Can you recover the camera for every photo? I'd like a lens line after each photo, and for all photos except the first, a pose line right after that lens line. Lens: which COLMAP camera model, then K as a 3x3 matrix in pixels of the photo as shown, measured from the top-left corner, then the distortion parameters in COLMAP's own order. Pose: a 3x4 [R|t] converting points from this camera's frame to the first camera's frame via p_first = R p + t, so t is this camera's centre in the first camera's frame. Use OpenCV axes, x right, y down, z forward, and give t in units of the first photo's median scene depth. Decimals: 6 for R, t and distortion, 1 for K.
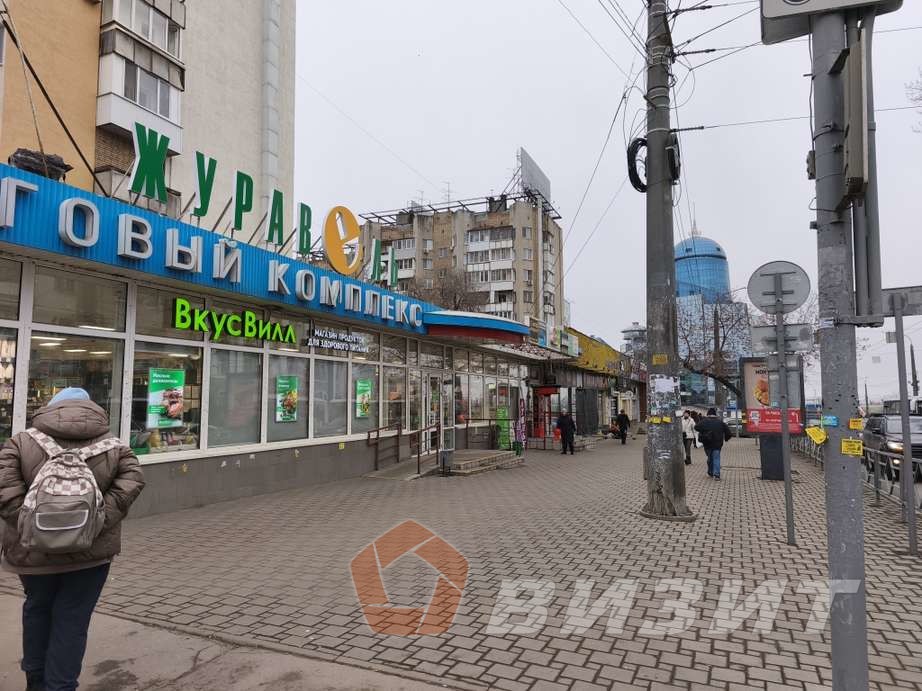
lens RADIAL K [[627.8, 0, 483.4], [0, 627.8, 338.2], [0, 0, 1]] dist [0.047238, -0.021981]
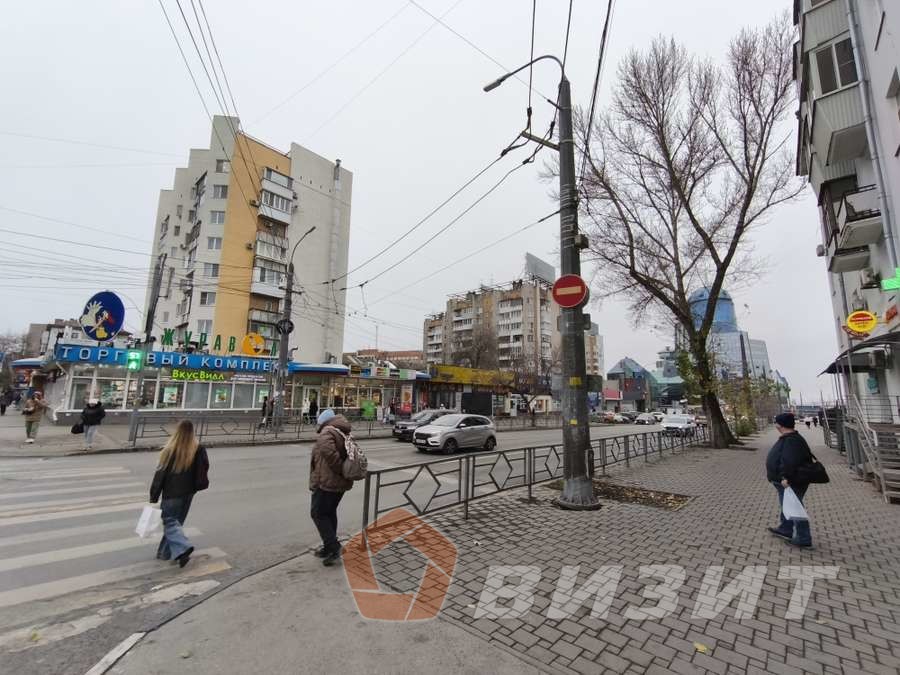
lens RADIAL K [[393.8, 0, 449.9], [0, 393.8, 330.5], [0, 0, 1]] dist [-0.003049, 0.000237]
pose [[0.943206, -0.040976, -0.329672, 0.212897], [0.017298, 0.997076, -0.074439, -0.010244], [0.331758, 0.064508, 0.941156, -0.082136]]
